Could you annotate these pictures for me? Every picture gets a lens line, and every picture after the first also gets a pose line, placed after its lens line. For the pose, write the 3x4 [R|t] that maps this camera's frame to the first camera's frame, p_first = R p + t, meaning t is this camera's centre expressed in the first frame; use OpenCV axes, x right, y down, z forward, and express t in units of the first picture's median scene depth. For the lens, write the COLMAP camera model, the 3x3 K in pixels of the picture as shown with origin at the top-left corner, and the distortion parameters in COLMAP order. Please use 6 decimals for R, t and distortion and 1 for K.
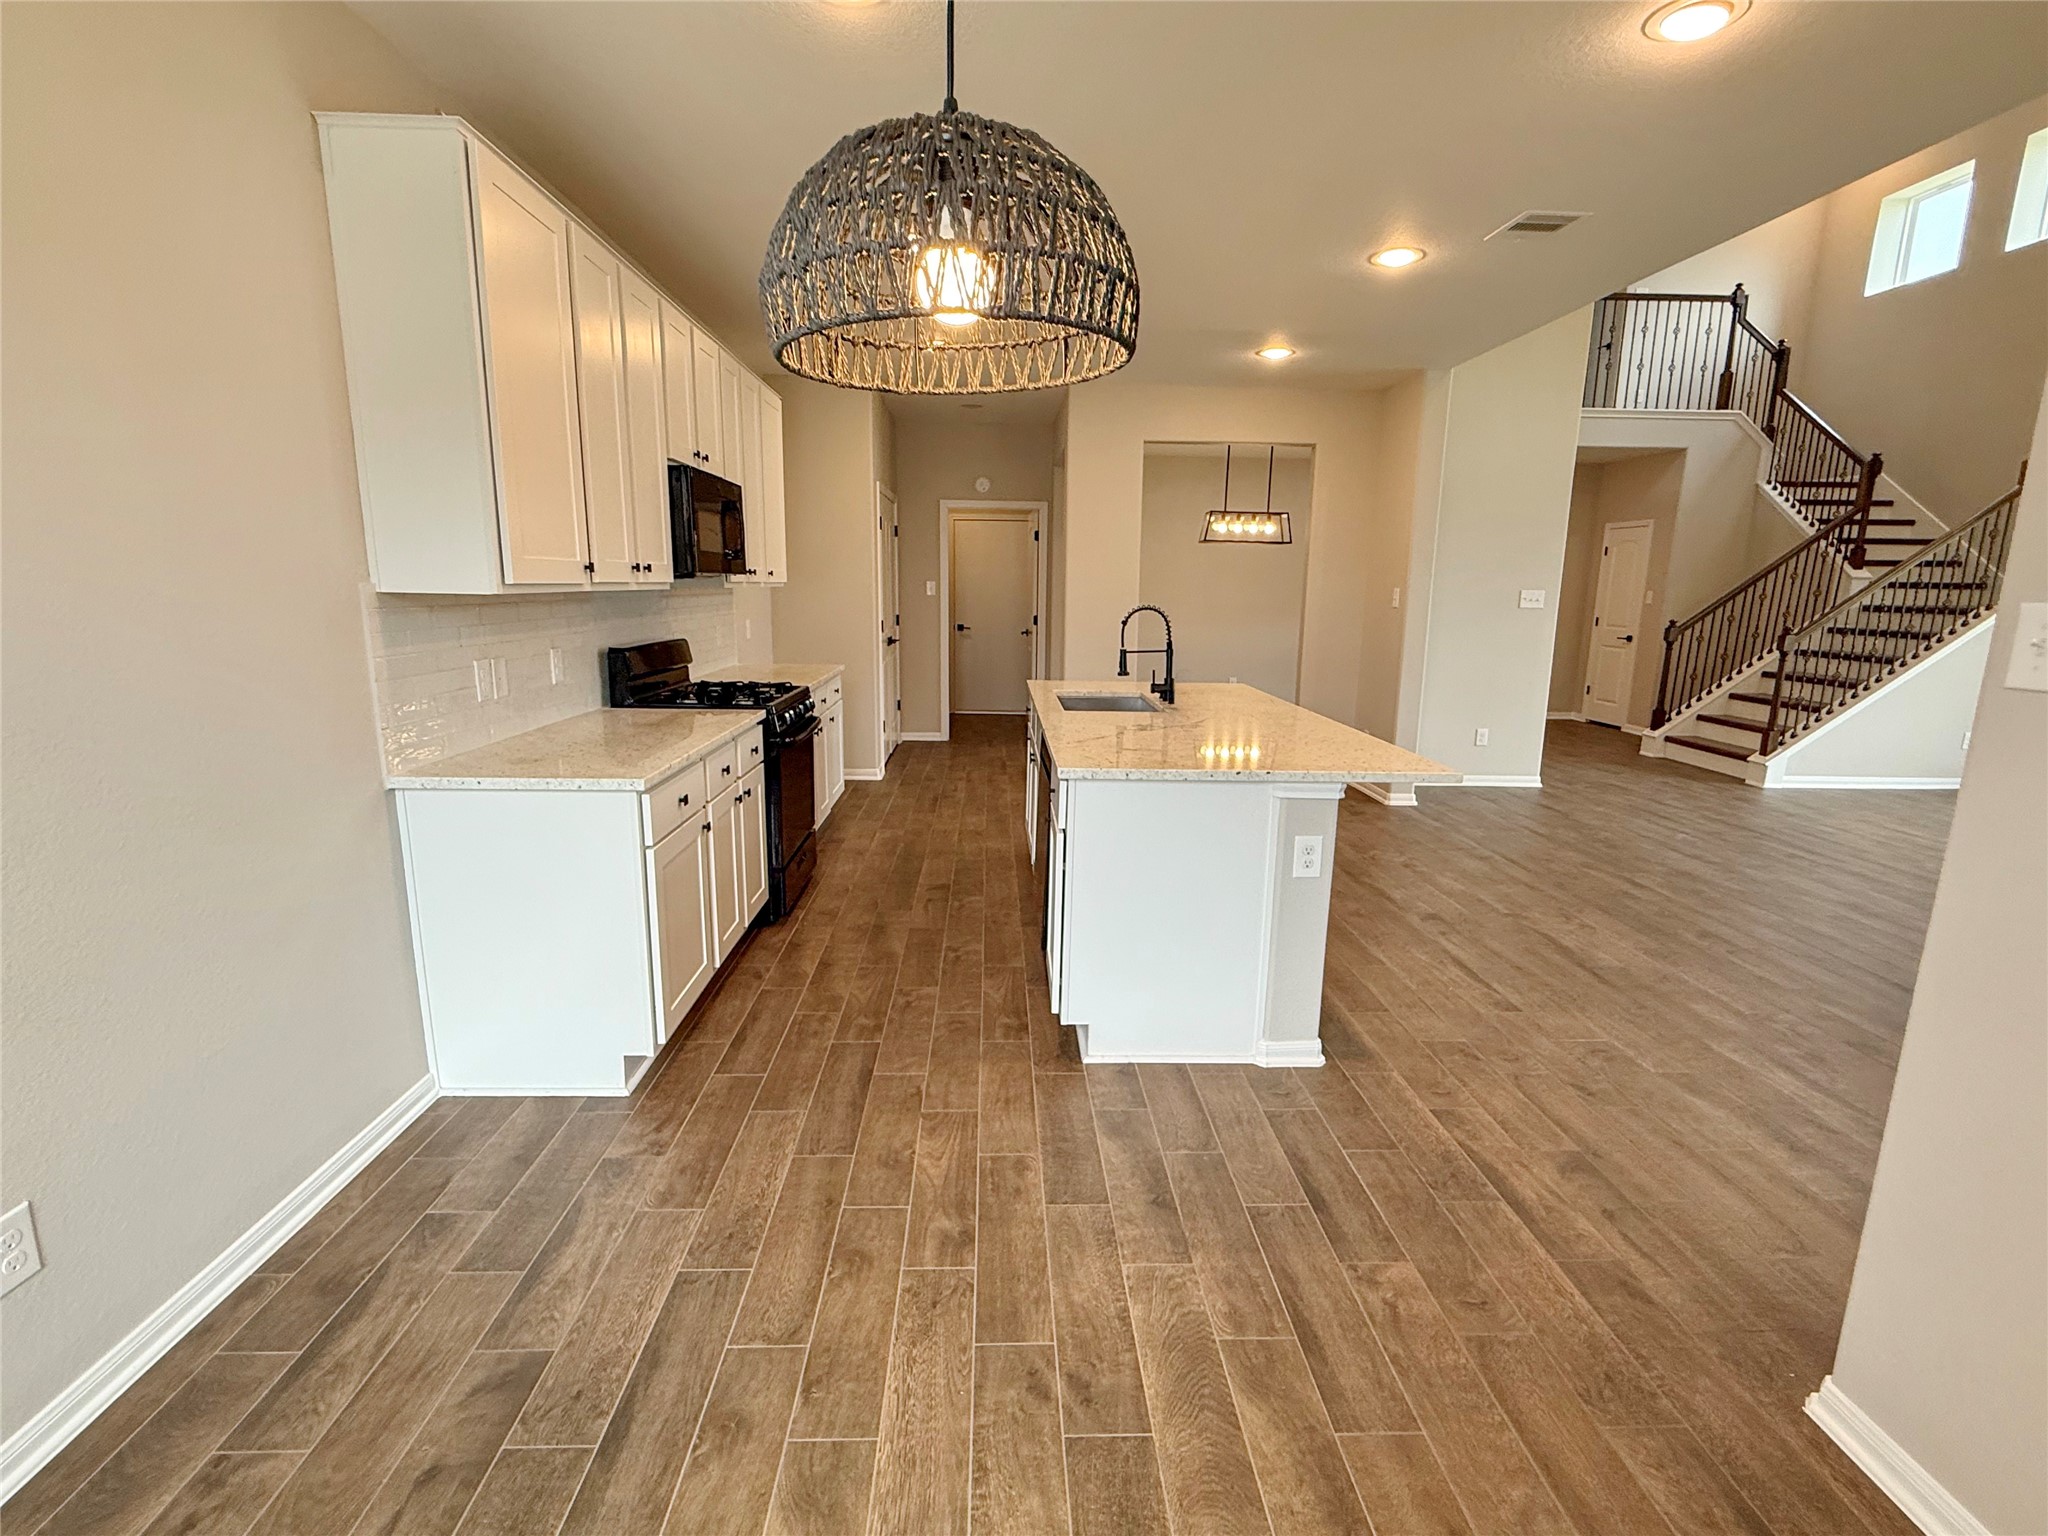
lens RADIAL K [[957.4, 0, 1014.7], [0, 957.4, 768.1], [0, 0, 1]] dist [0.002399, 0.000380]
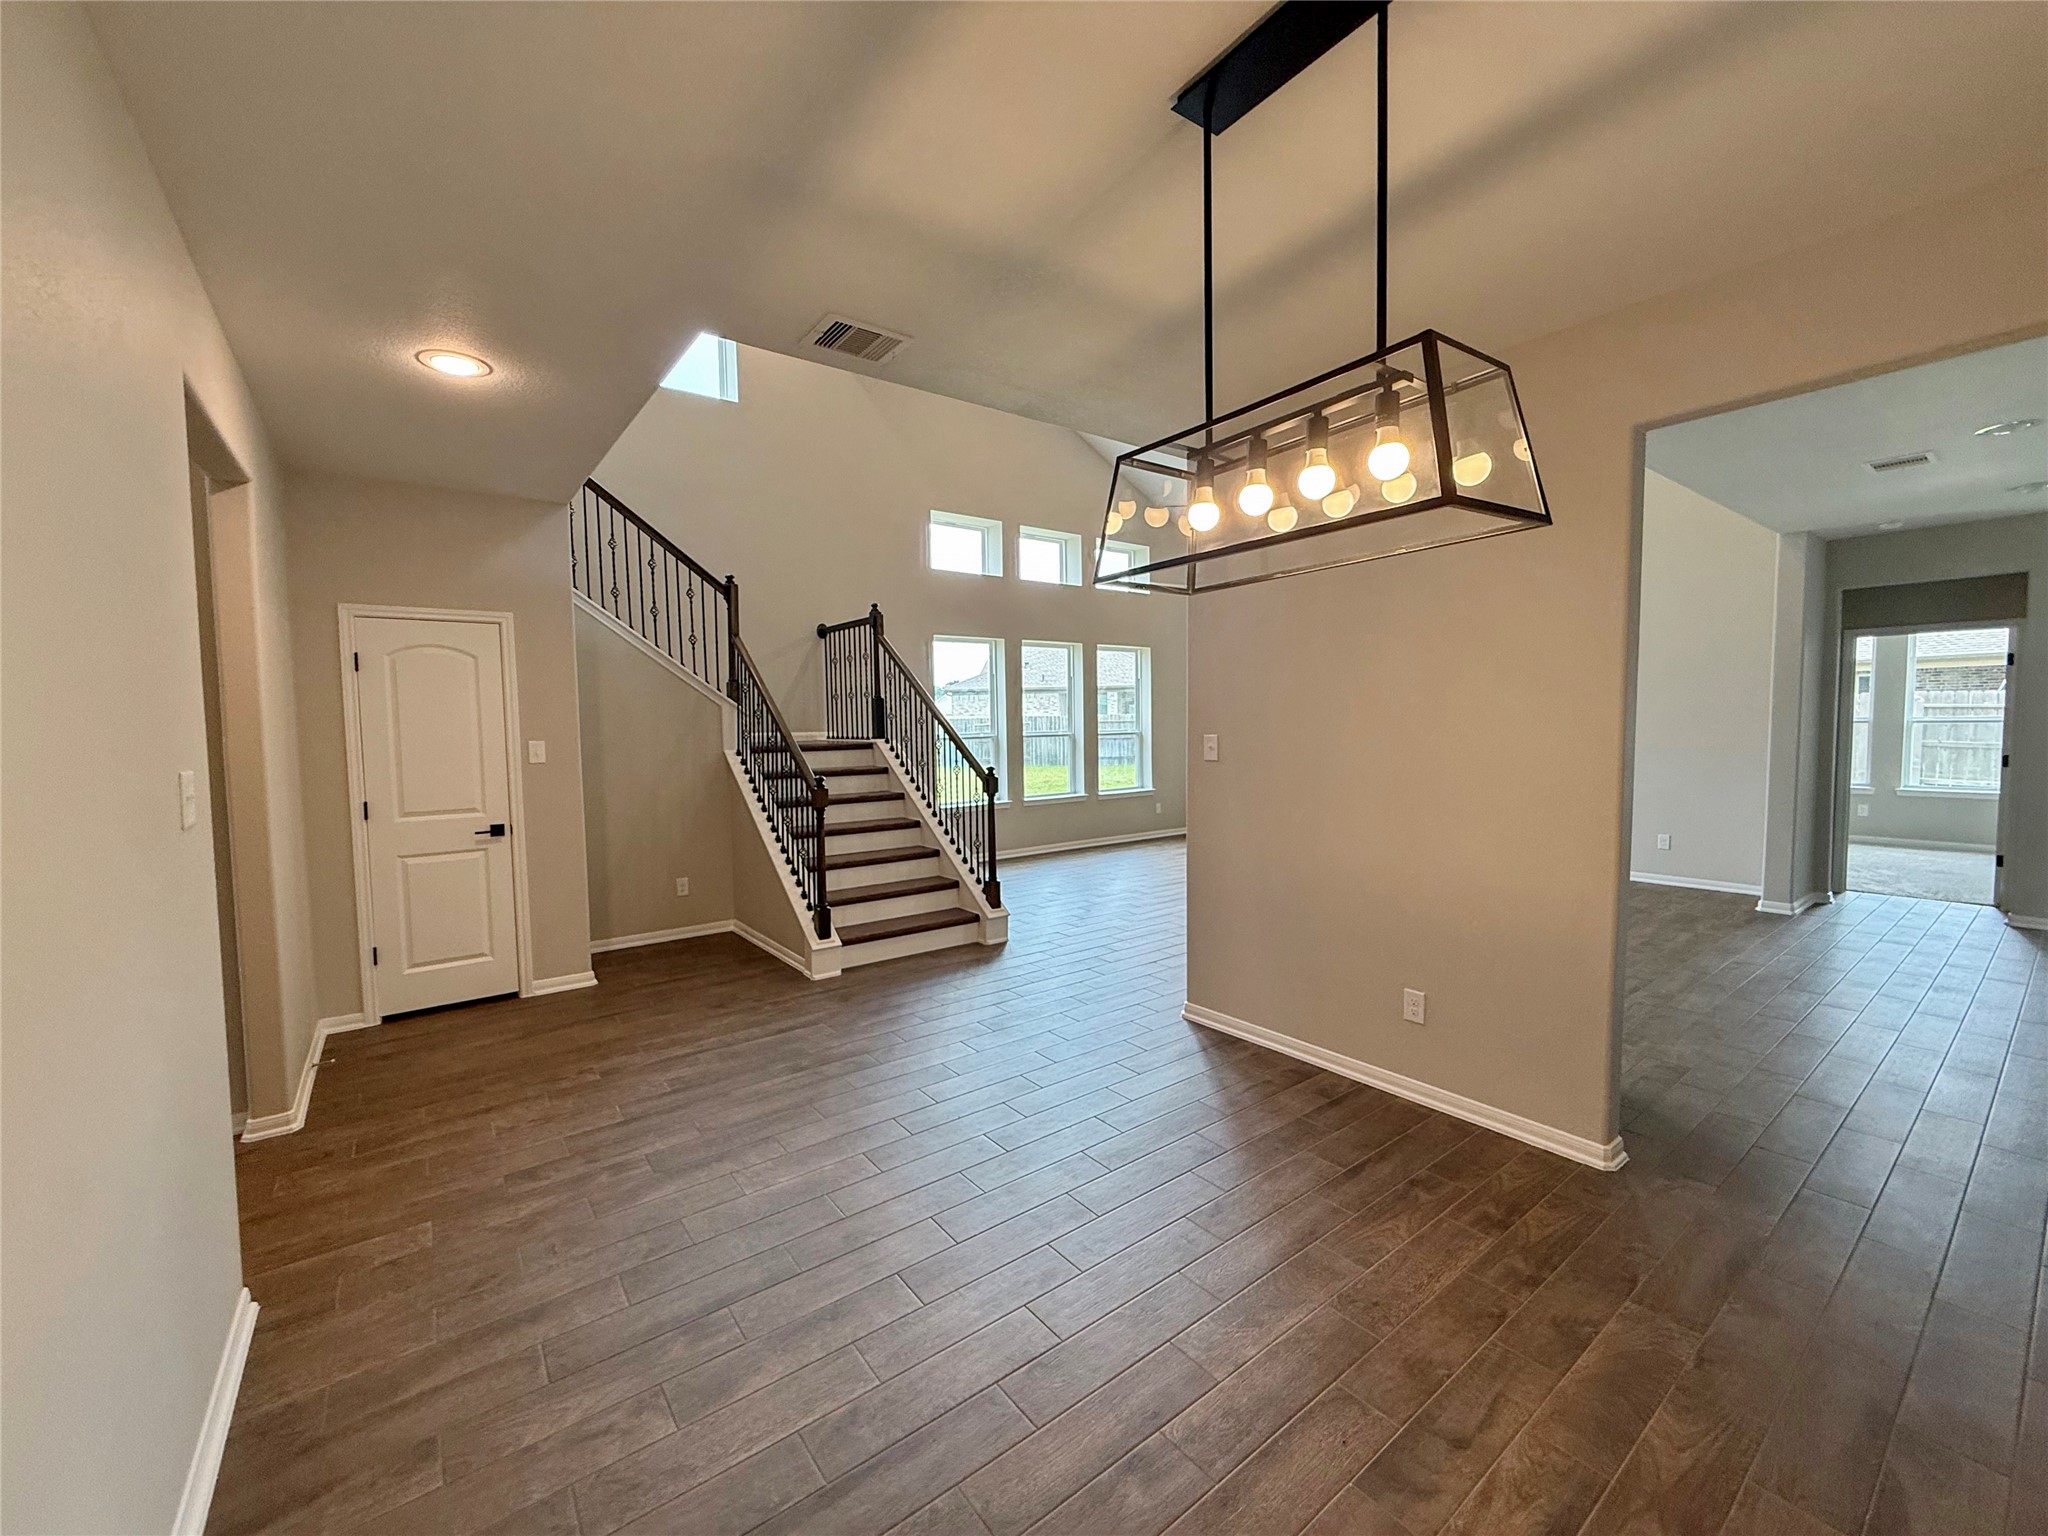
lens RADIAL K [[819.2, 0, 1017.7], [0, 819.2, 763.1], [0, 0, 1]] dist [0.002135, 0.000082]
pose [[-0.577717, -0.045105, 0.814990, 0.115759], [0.162789, 0.972046, 0.169193, -0.223146], [-0.799839, 0.230417, -0.554225, 1.120732]]
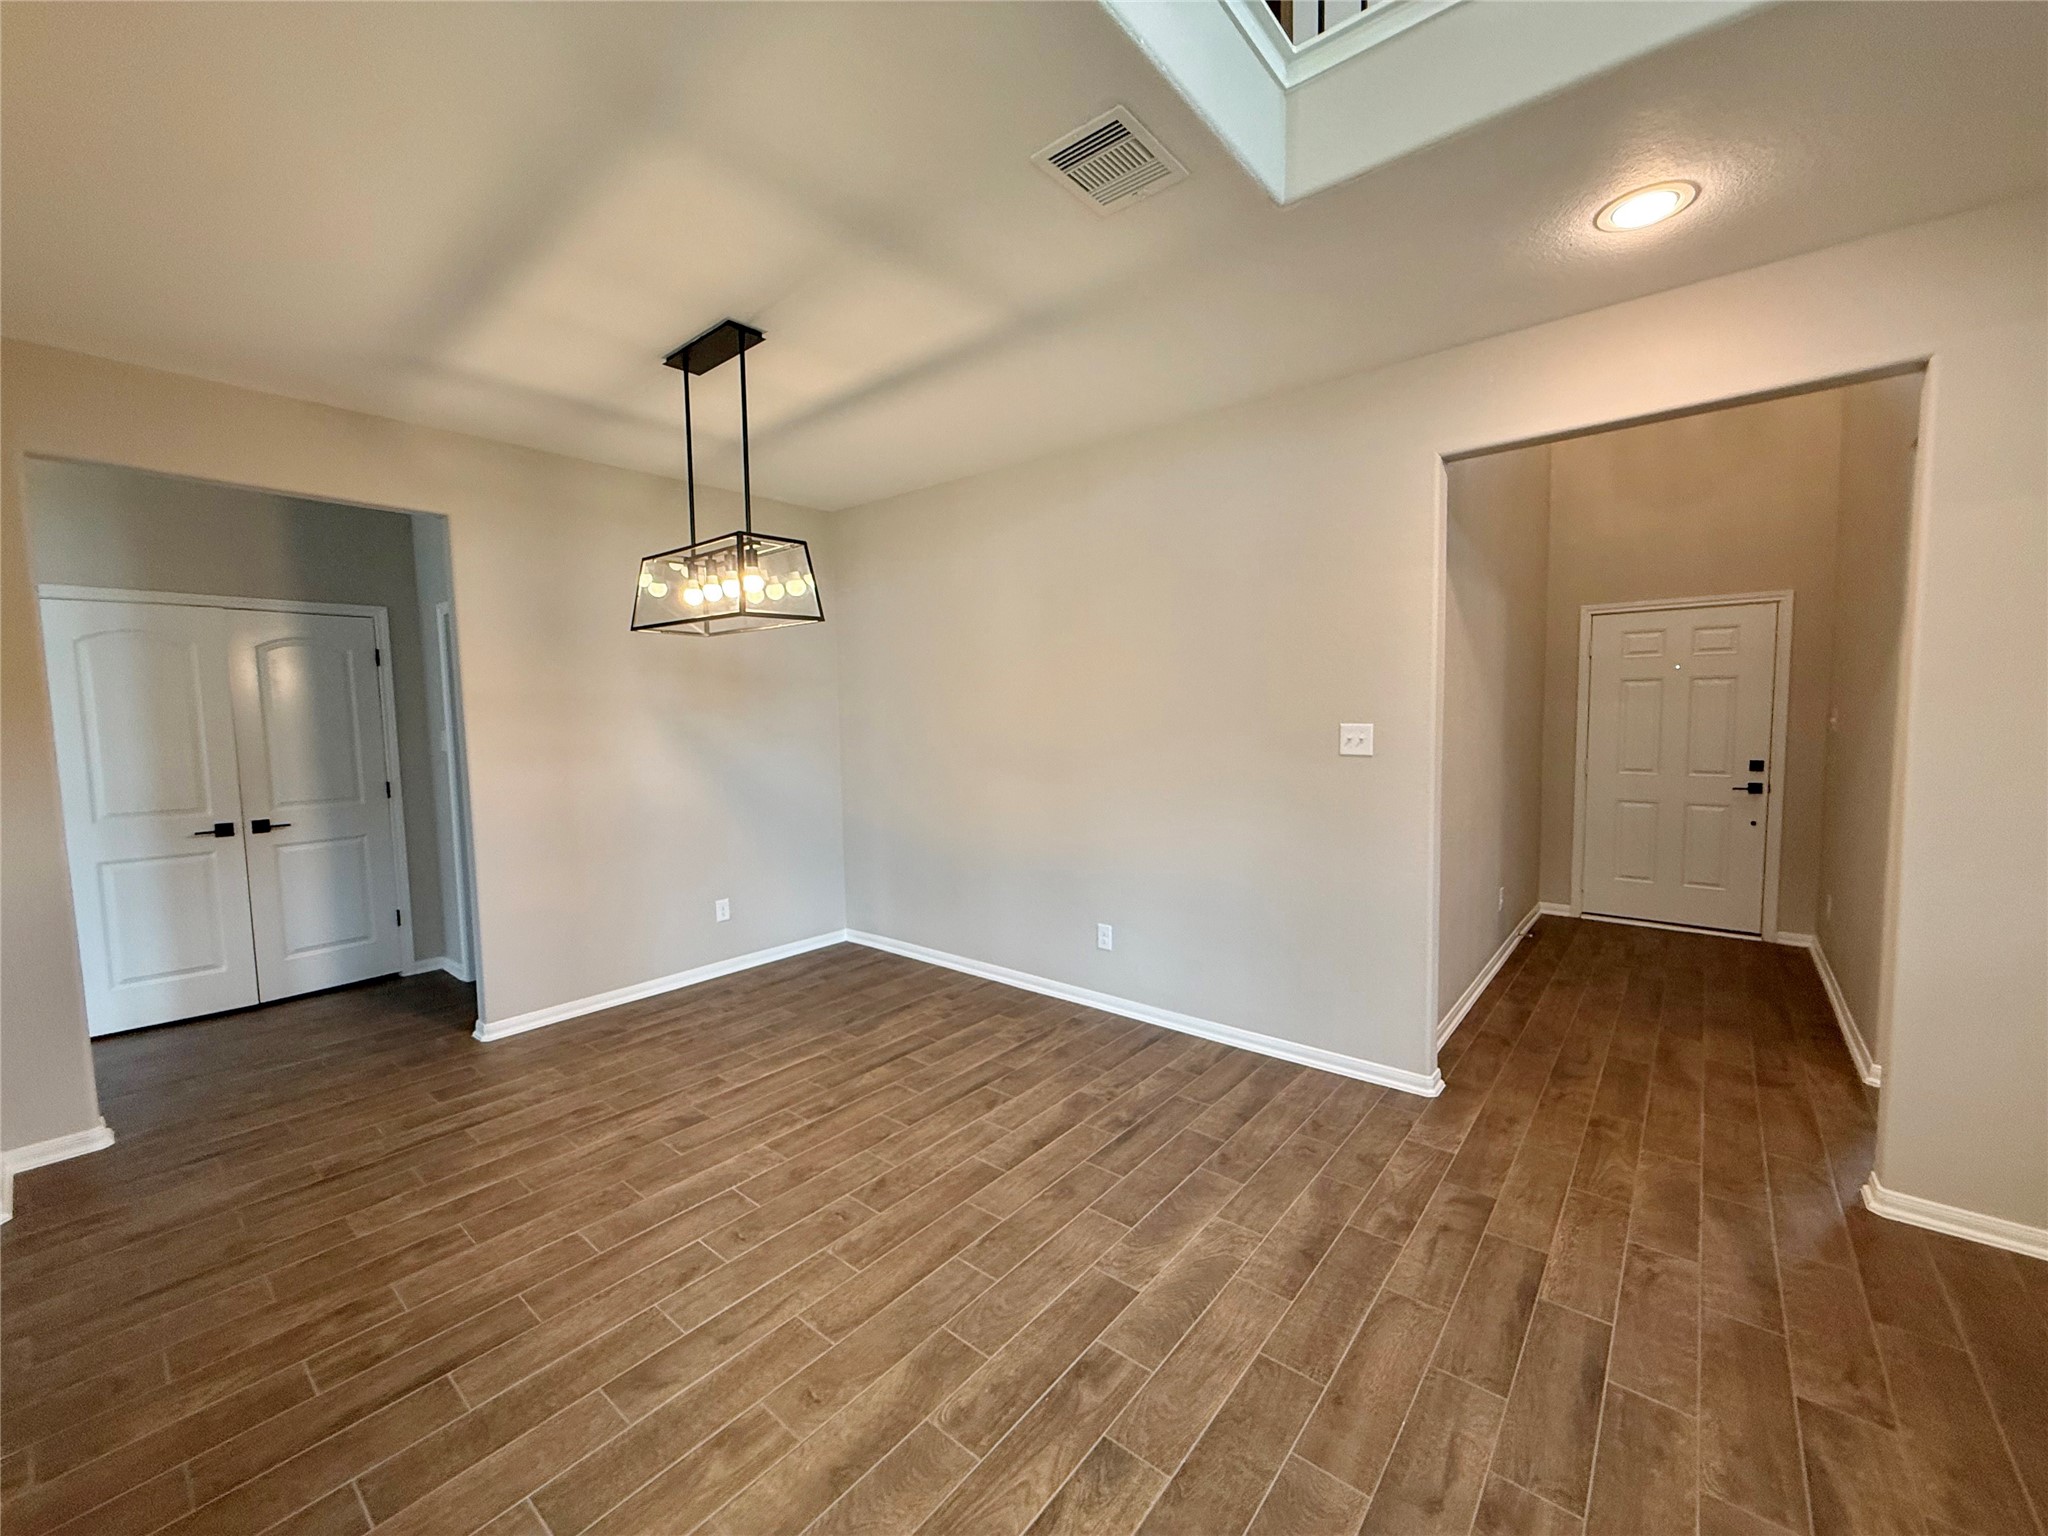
lens RADIAL K [[819.2, 0, 1022.2], [0, 819.2, 764.8], [0, 0, 1]] dist [0.002135, 0.000082]
pose [[0.750404, 0.020854, -0.660650, 0.533600], [-0.101211, 0.991340, -0.083669, -0.157022], [0.653184, 0.129651, 0.746017, 0.808374]]
